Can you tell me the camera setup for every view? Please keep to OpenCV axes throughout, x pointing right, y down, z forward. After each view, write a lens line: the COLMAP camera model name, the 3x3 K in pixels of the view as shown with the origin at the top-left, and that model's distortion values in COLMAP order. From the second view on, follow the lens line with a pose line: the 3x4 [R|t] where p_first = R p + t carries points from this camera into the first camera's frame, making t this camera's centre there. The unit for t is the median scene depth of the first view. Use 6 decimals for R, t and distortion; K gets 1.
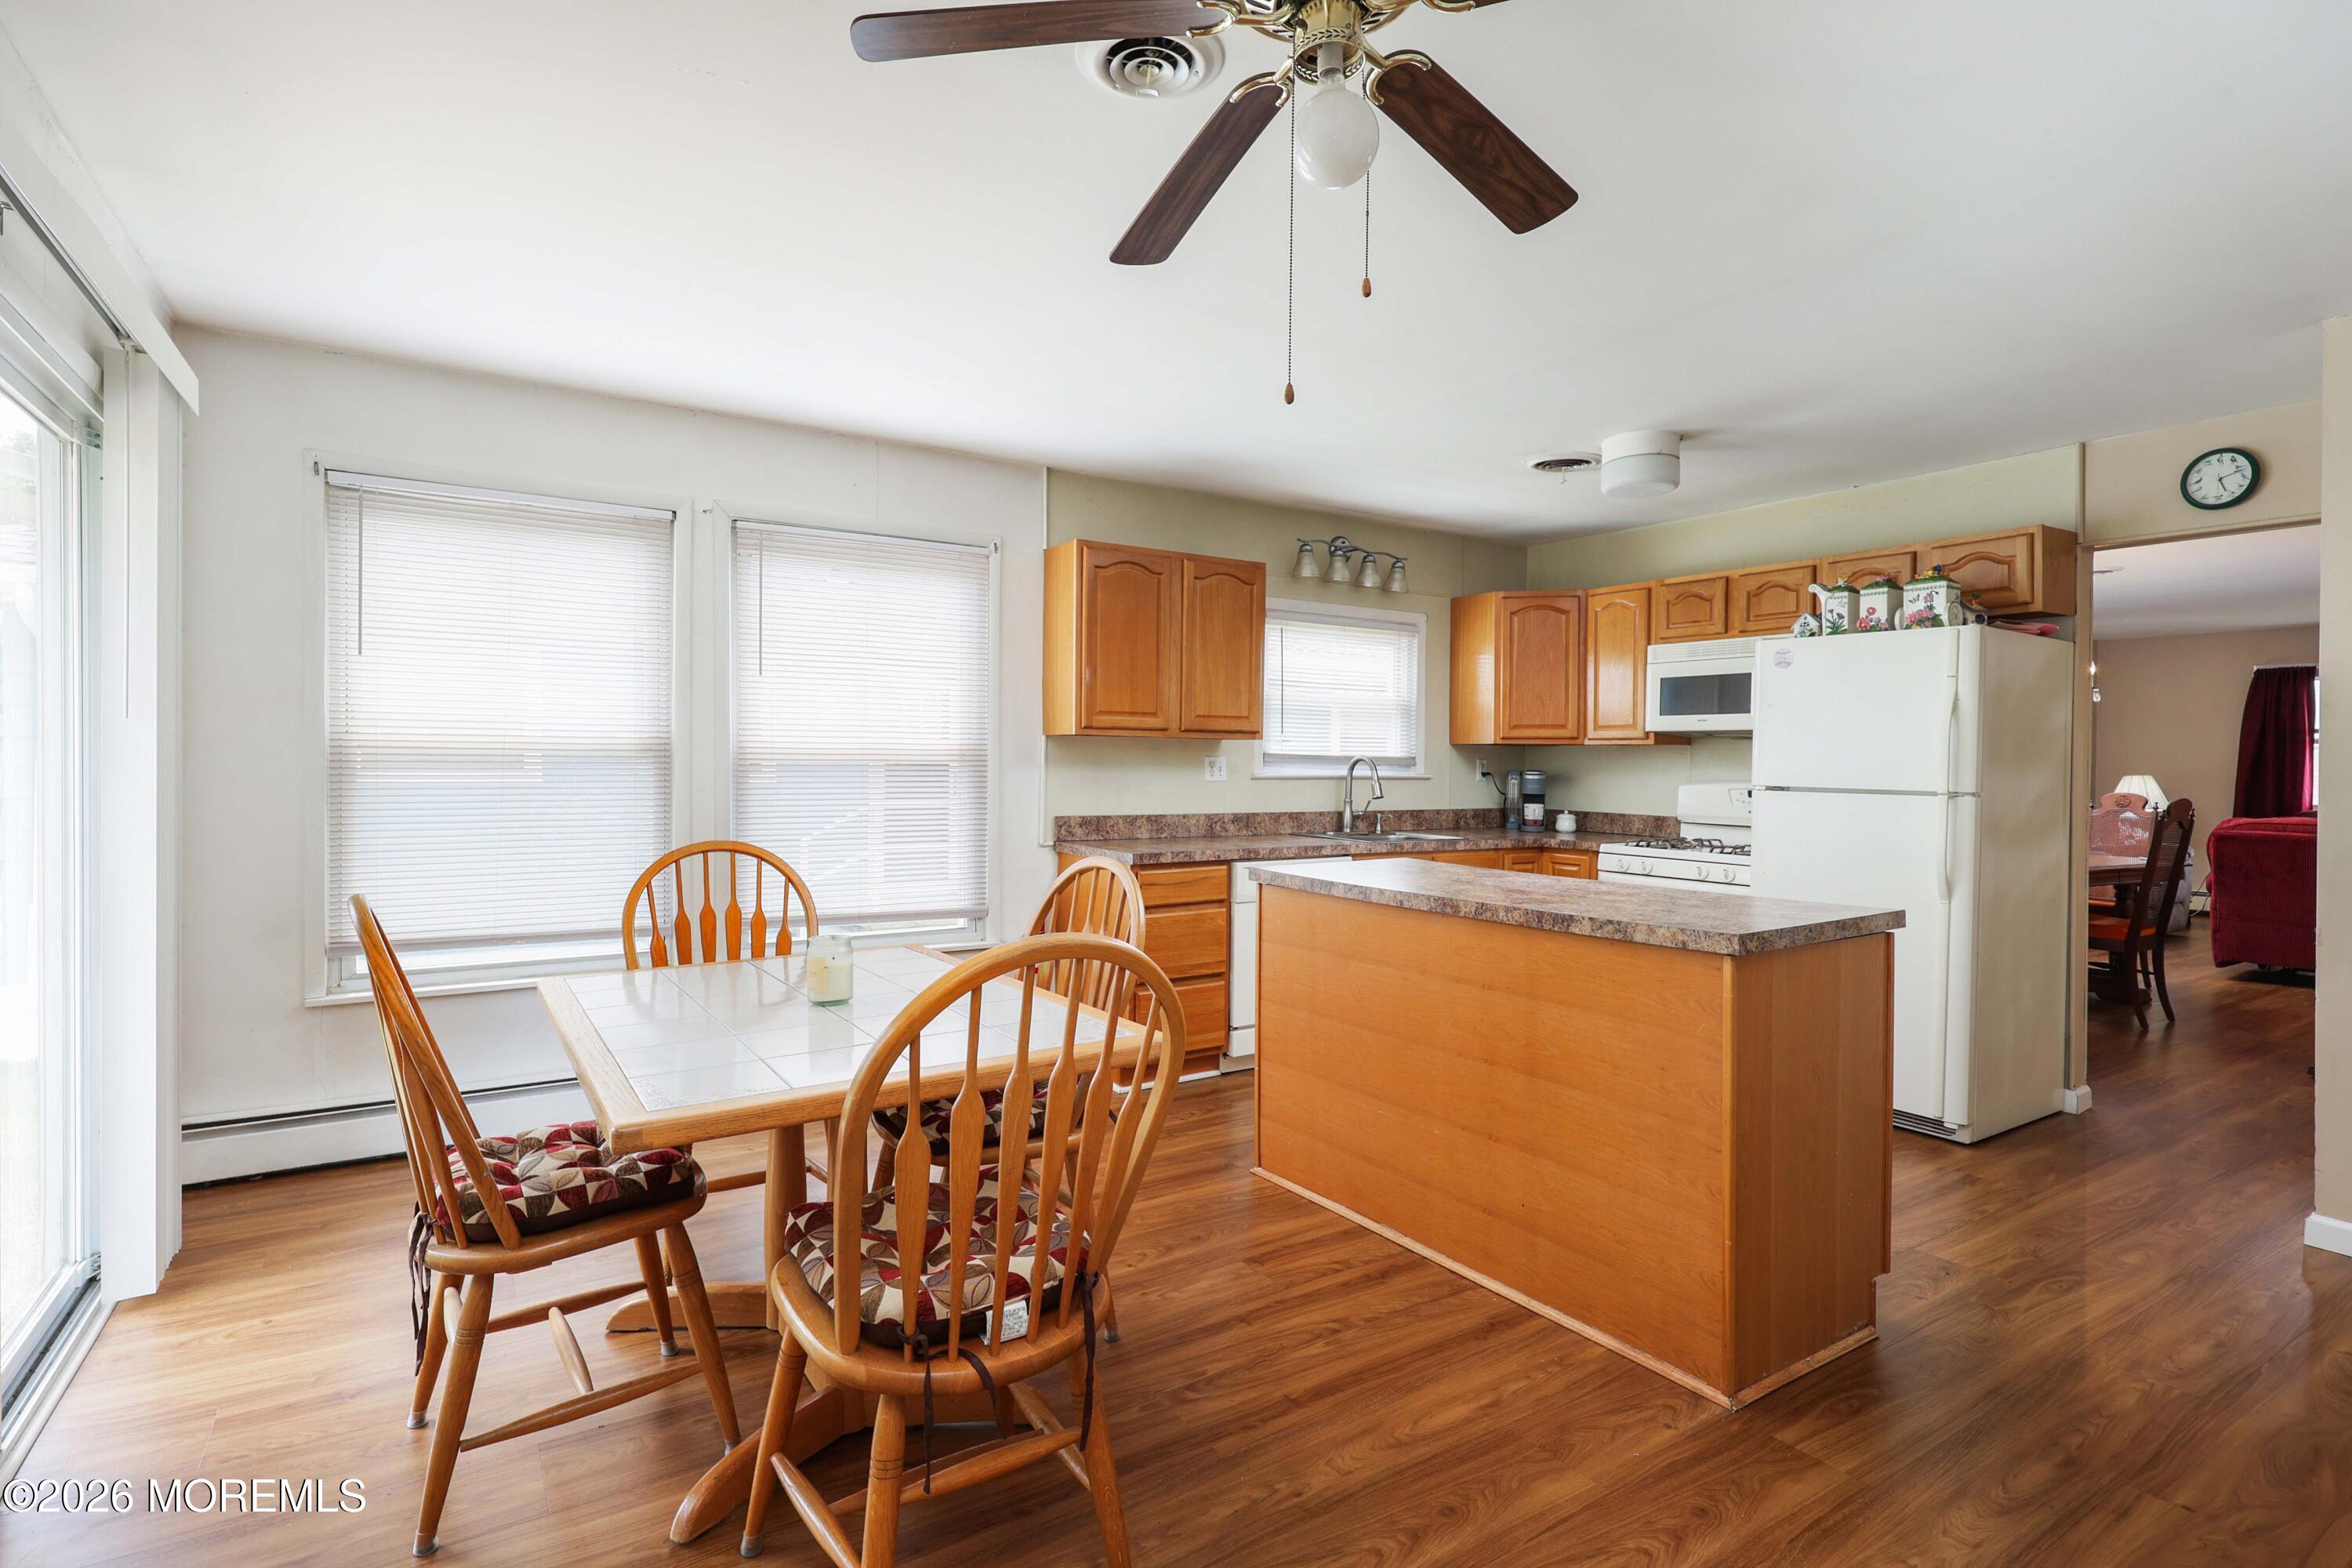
lens RADIAL K [[1192.4, 0, 1154.6], [0, 1192.4, 773.6], [0, 0, 1]] dist [-0.001146, 0.000102]
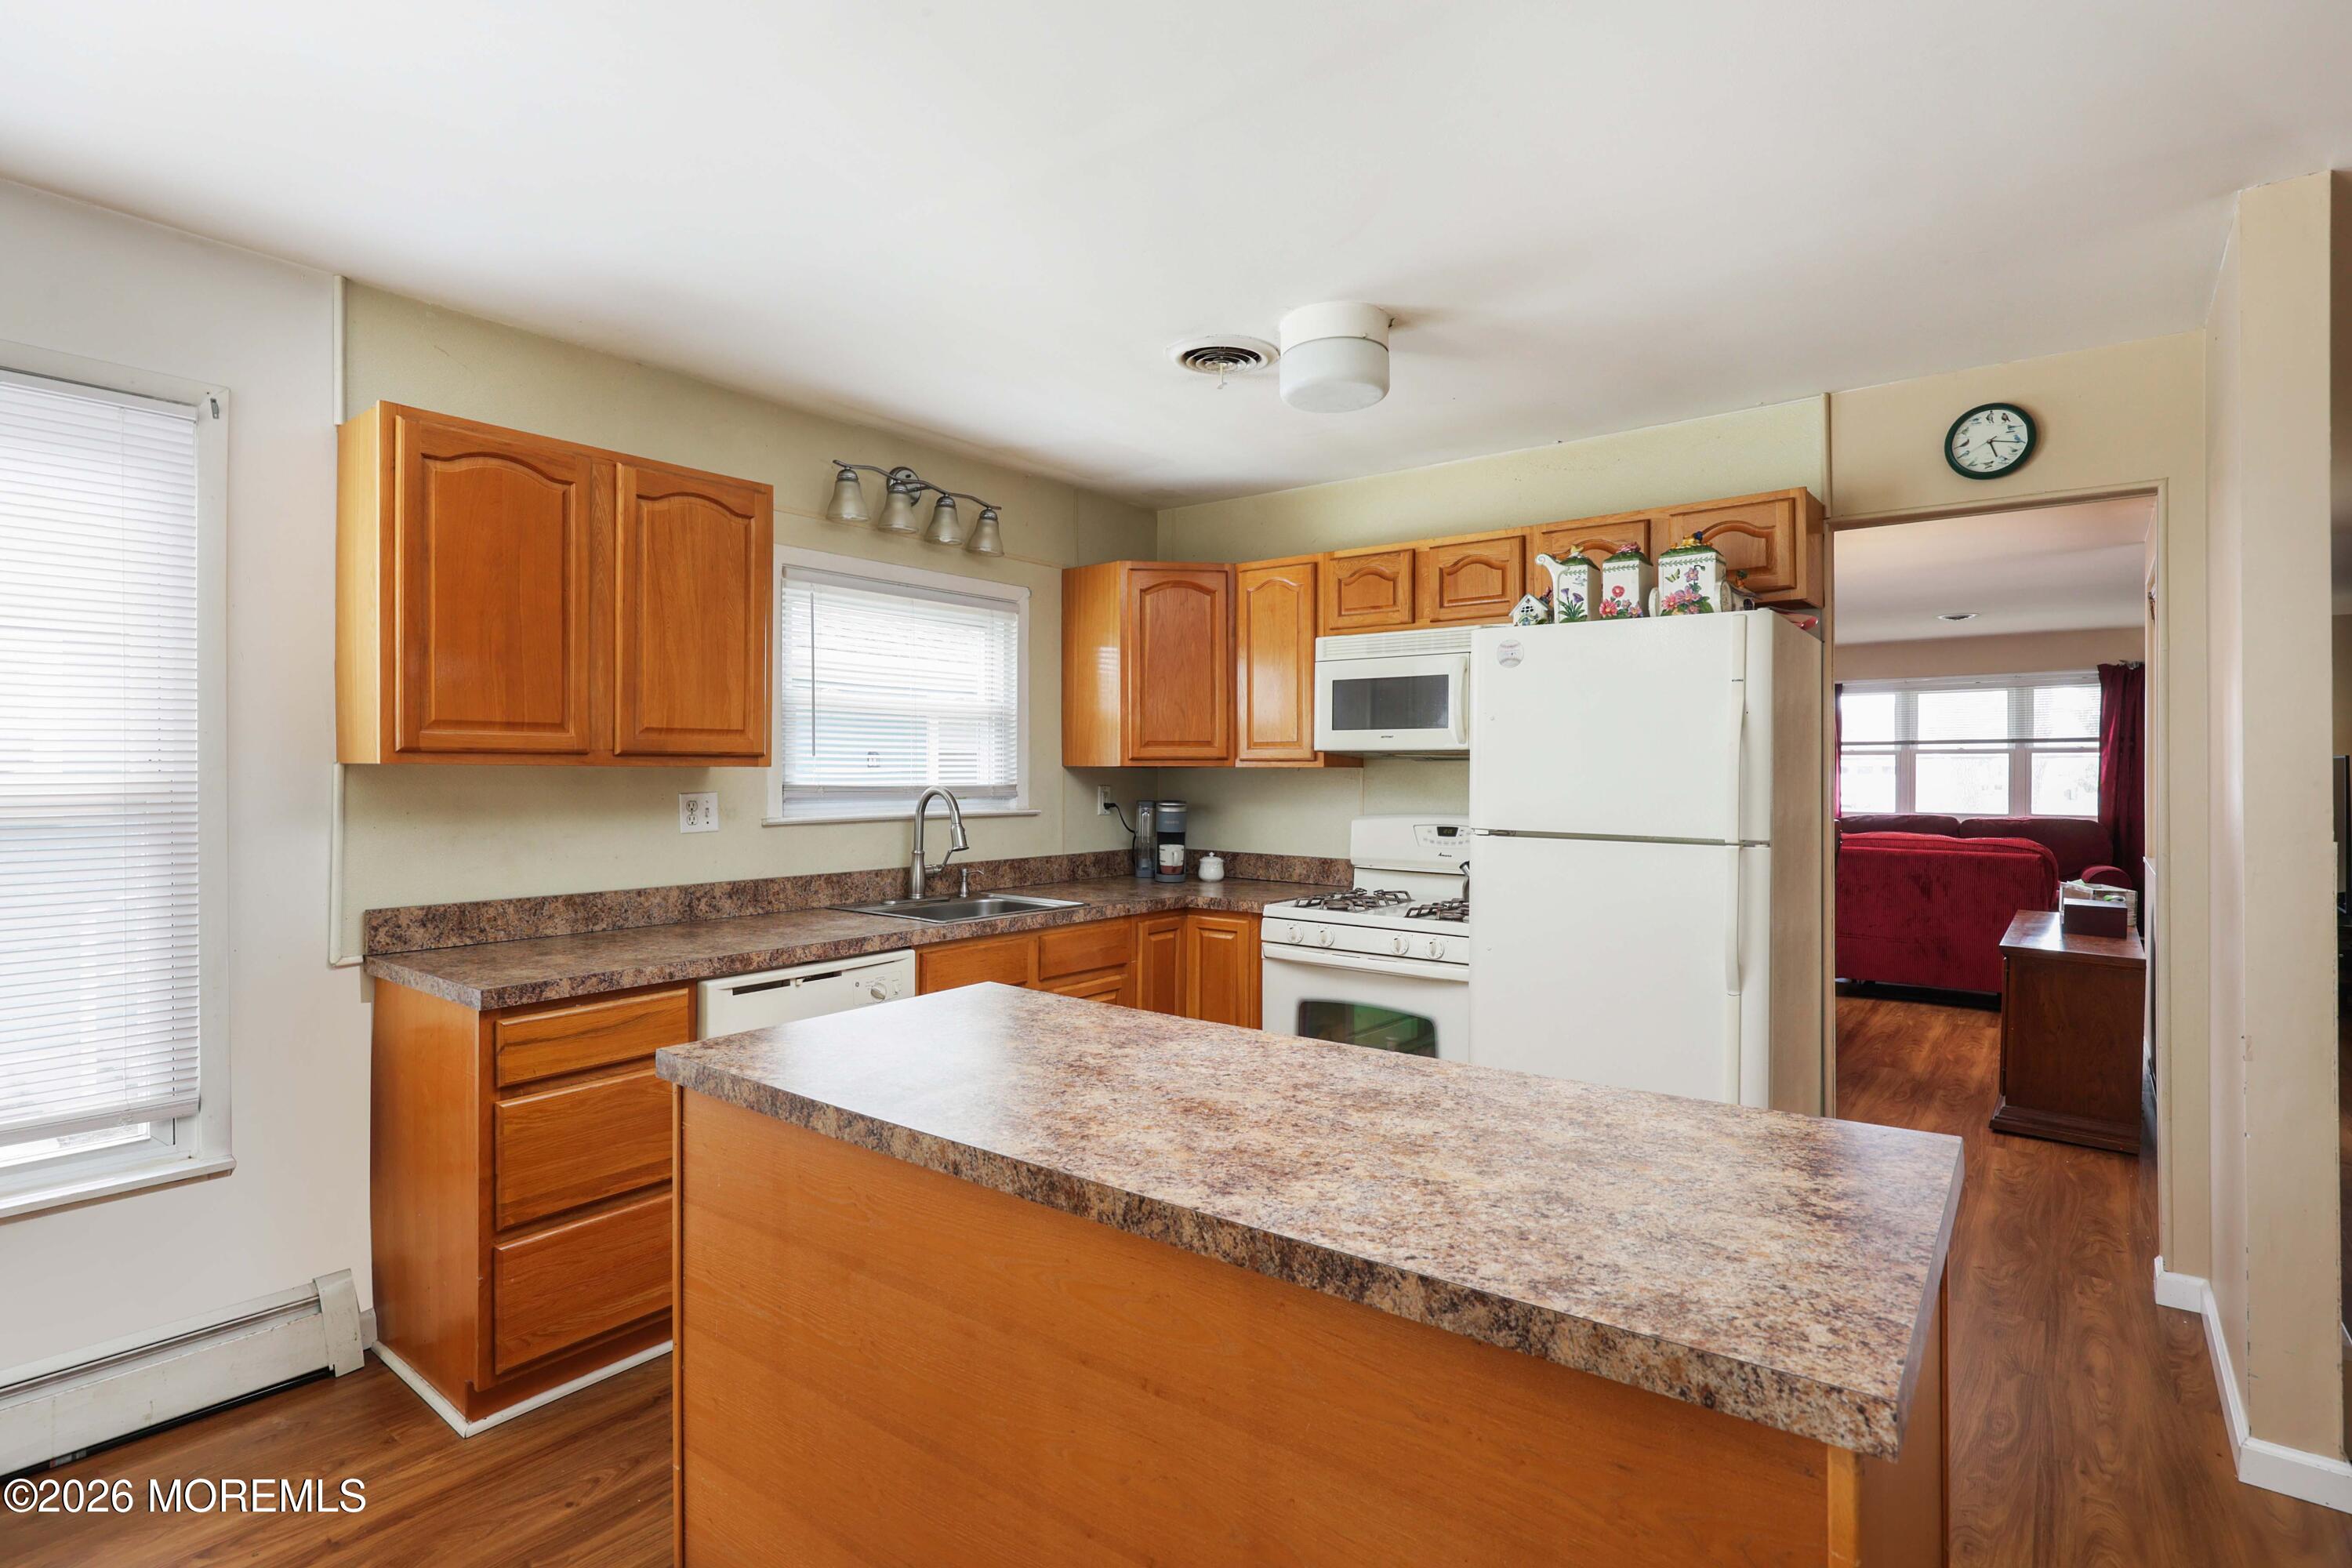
lens RADIAL K [[1179.8, 0, 1181.4], [0, 1179.8, 767.4], [0, 0, 1]] dist [0.000830, 0.000436]
pose [[0.942040, -0.007681, 0.335412, 0.086586], [0.011240, 0.999899, -0.008669, -0.020597], [-0.335312, 0.011936, 0.942032, 0.345946]]
